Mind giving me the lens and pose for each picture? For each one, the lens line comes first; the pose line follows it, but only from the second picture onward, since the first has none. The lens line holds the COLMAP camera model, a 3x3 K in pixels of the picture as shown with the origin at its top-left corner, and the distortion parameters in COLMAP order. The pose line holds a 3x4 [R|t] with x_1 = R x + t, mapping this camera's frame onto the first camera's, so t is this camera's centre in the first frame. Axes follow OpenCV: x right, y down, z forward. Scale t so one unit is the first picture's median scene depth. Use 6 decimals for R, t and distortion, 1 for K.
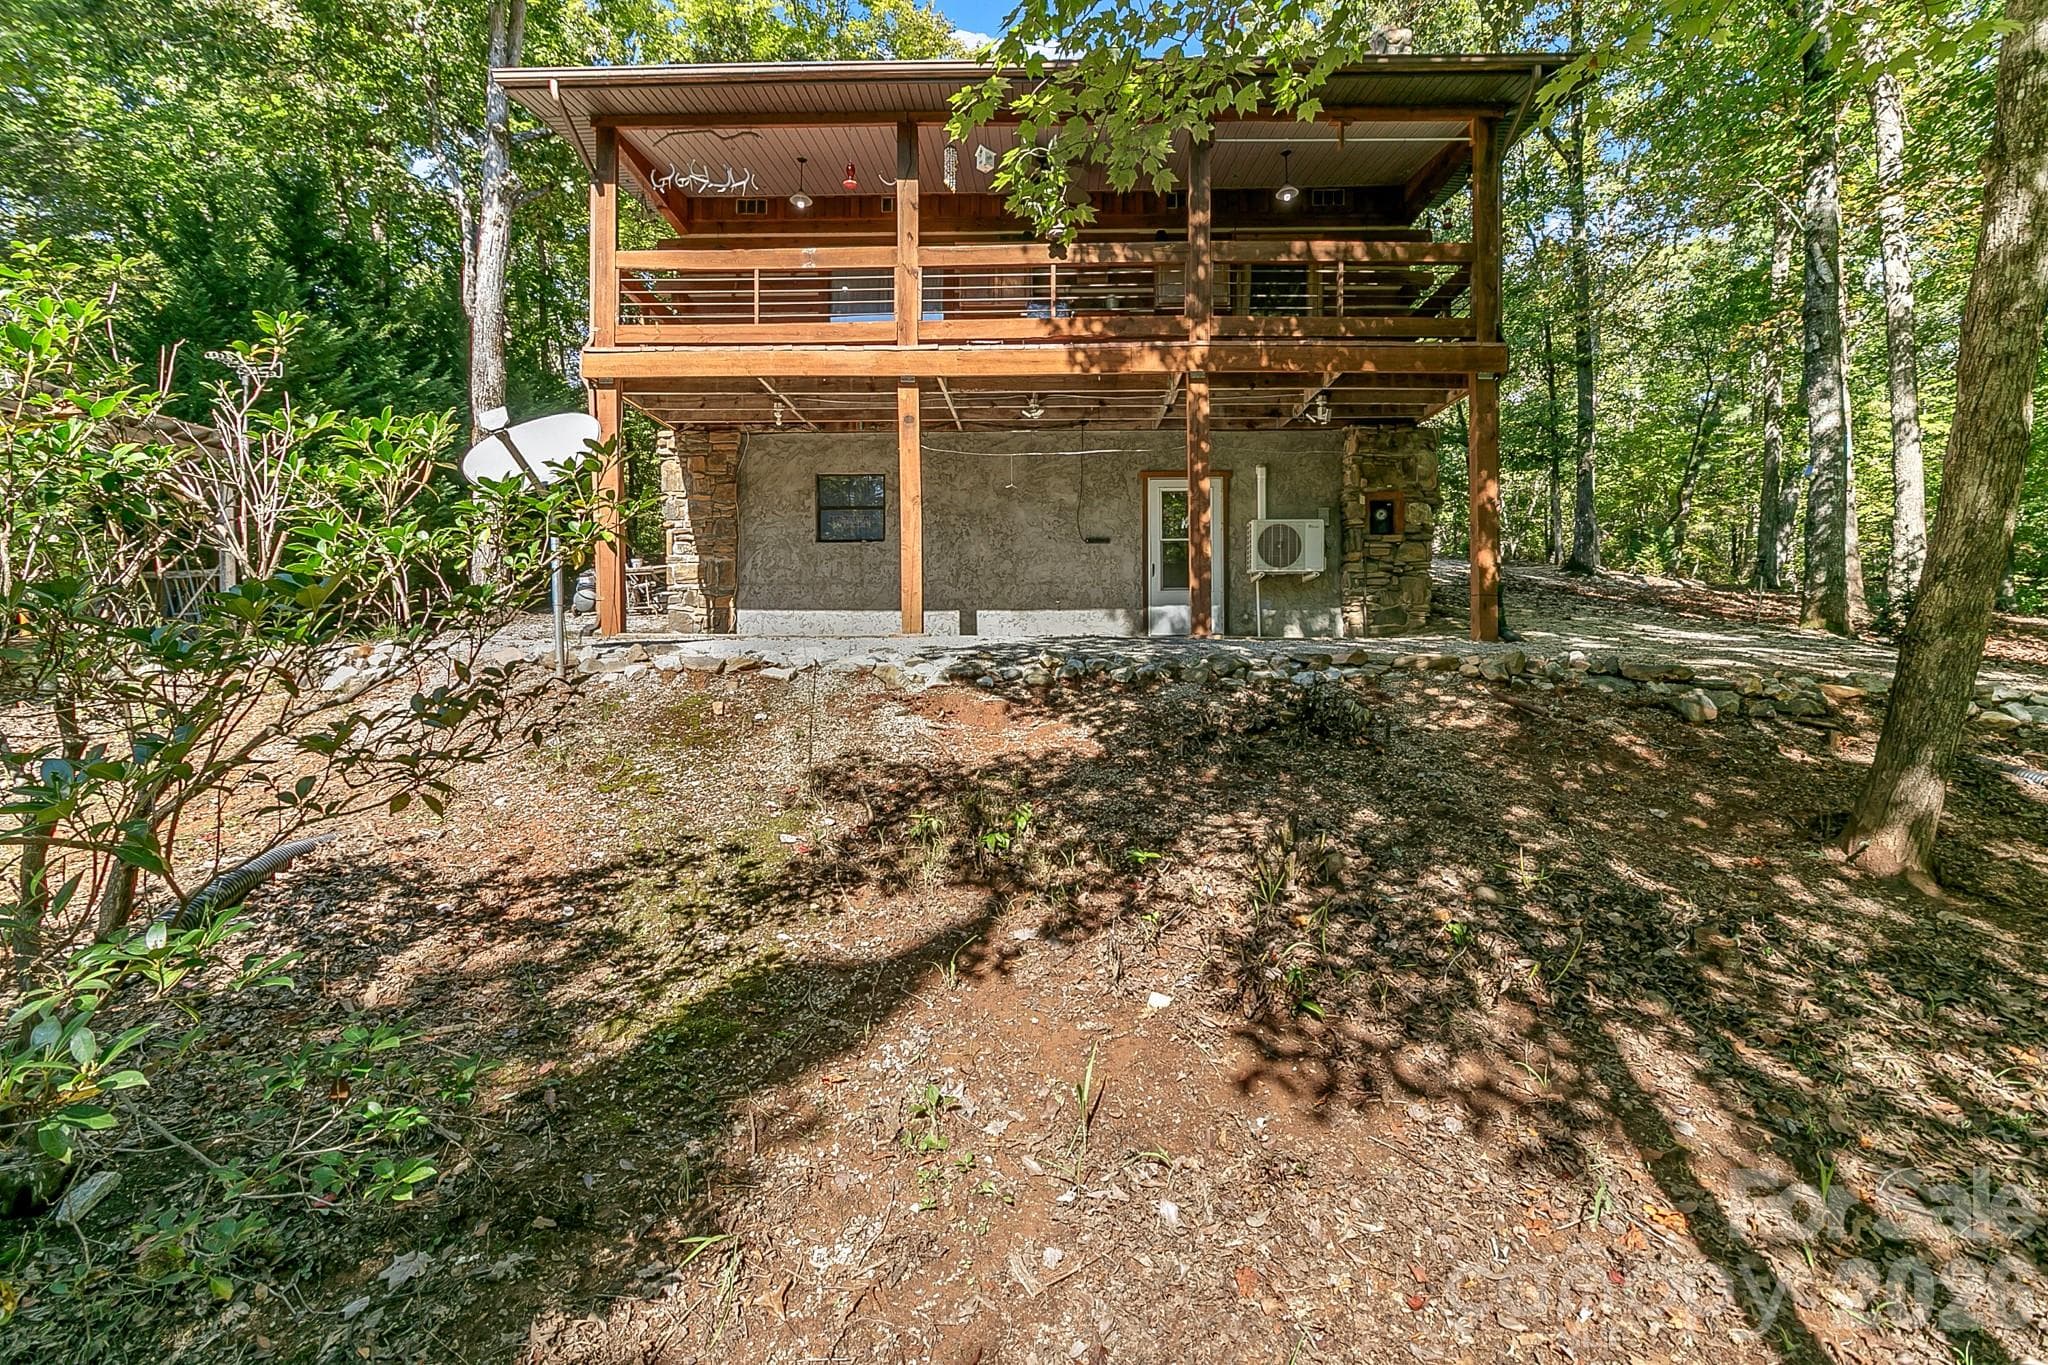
lens RADIAL K [[930.8, 0, 1013.3], [0, 930.8, 680.5], [0, 0, 1]] dist [0.010658, -0.000319]
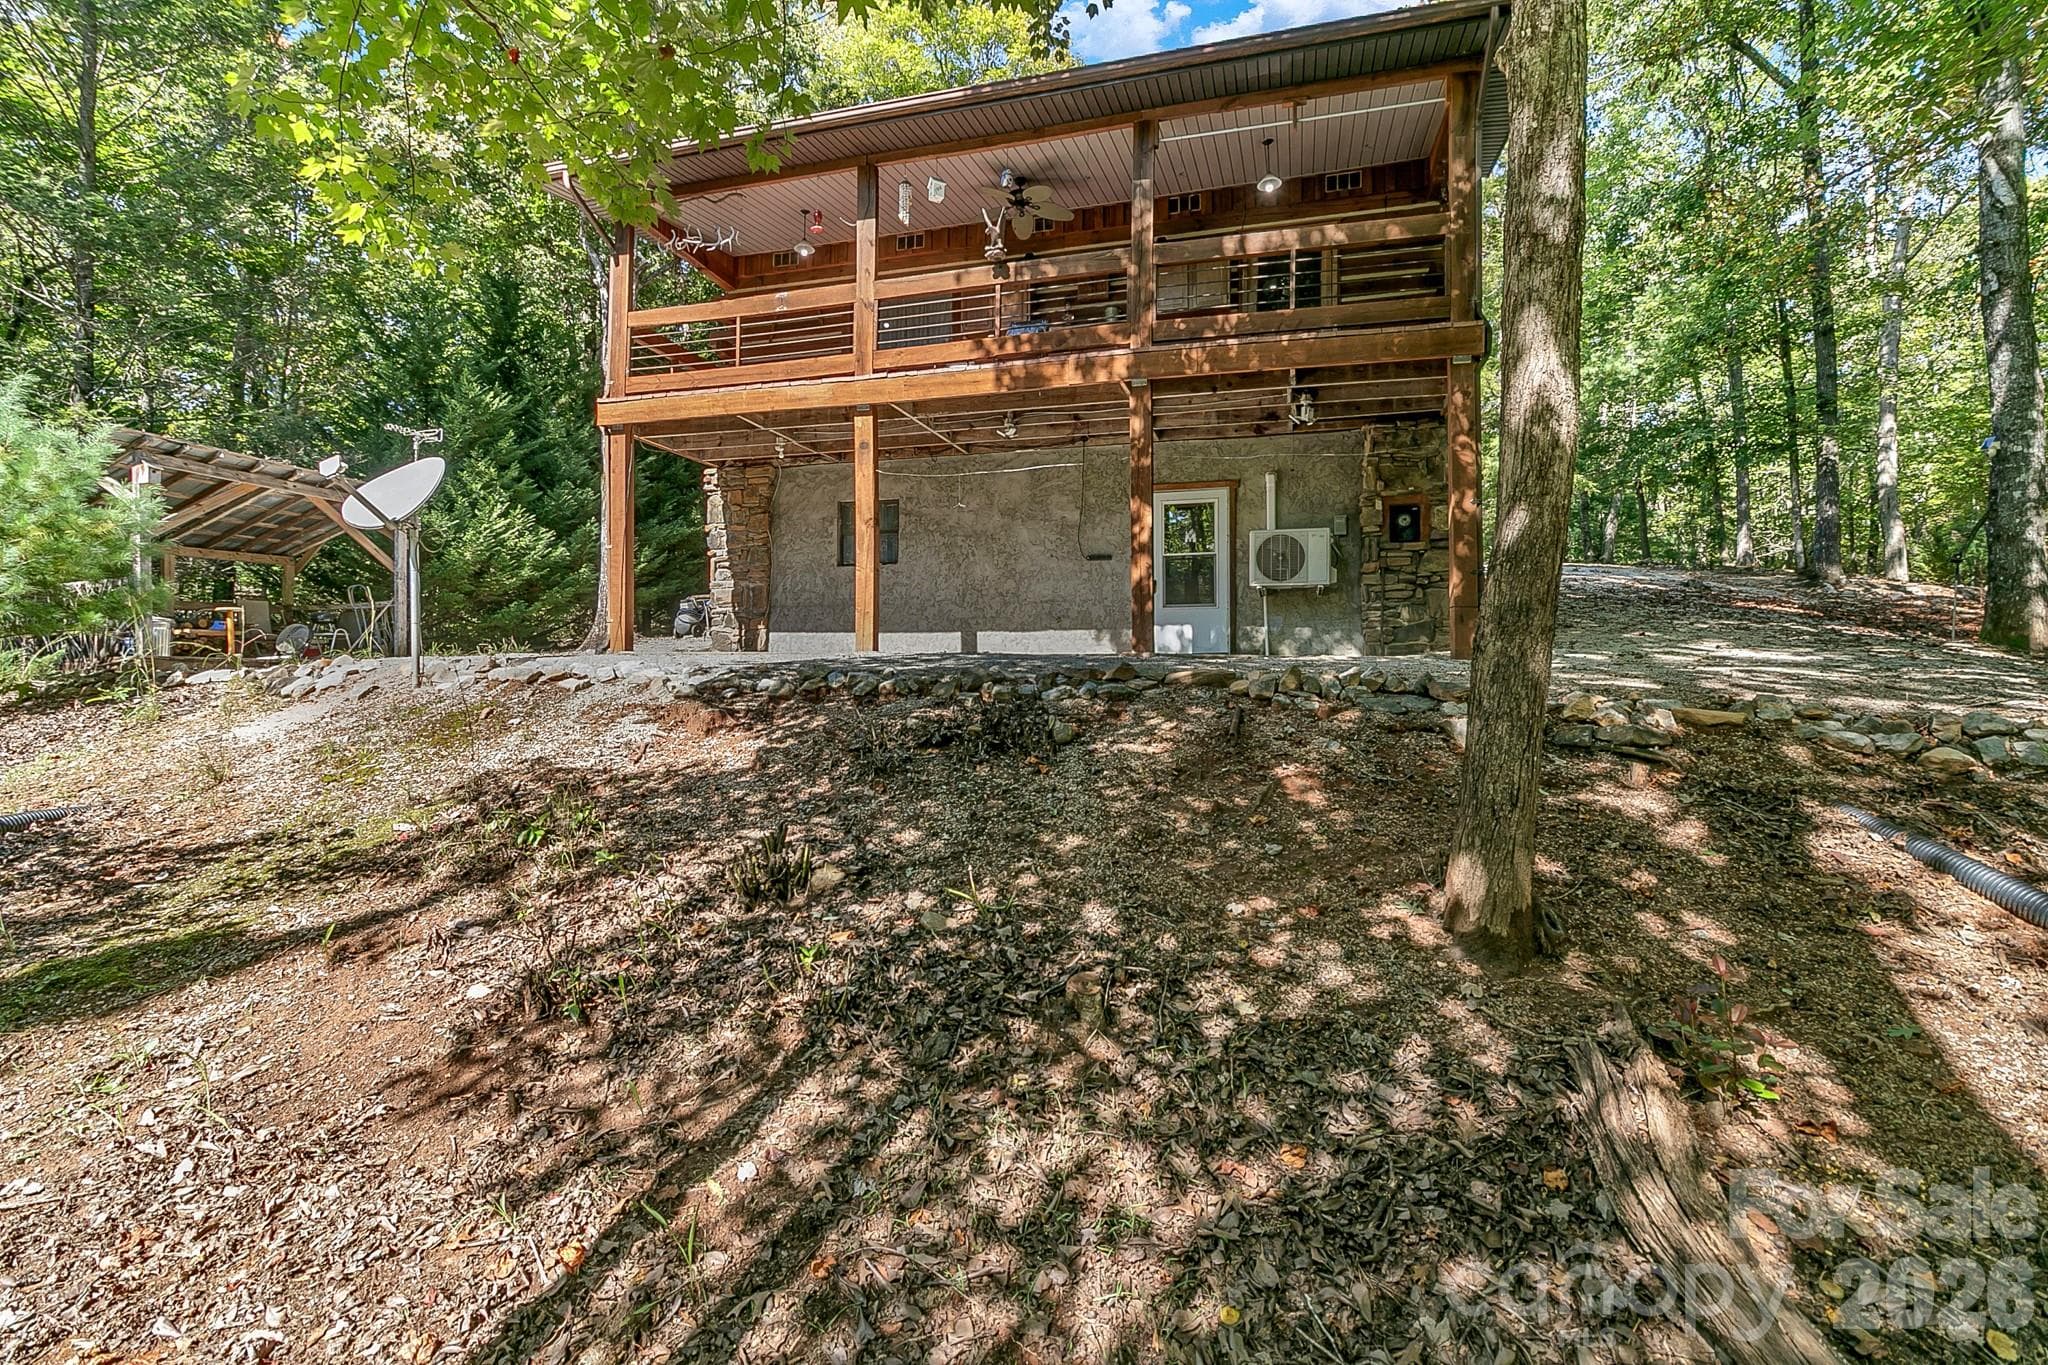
lens RADIAL K [[930.8, 0, 1015.9], [0, 930.8, 676.2], [0, 0, 1]] dist [0.010658, -0.000319]
pose [[0.967083, 0.005565, -0.254402, 0.313535], [-0.012926, 0.999544, -0.027272, 0.002373], [0.254134, 0.029663, 0.966714, 0.045587]]
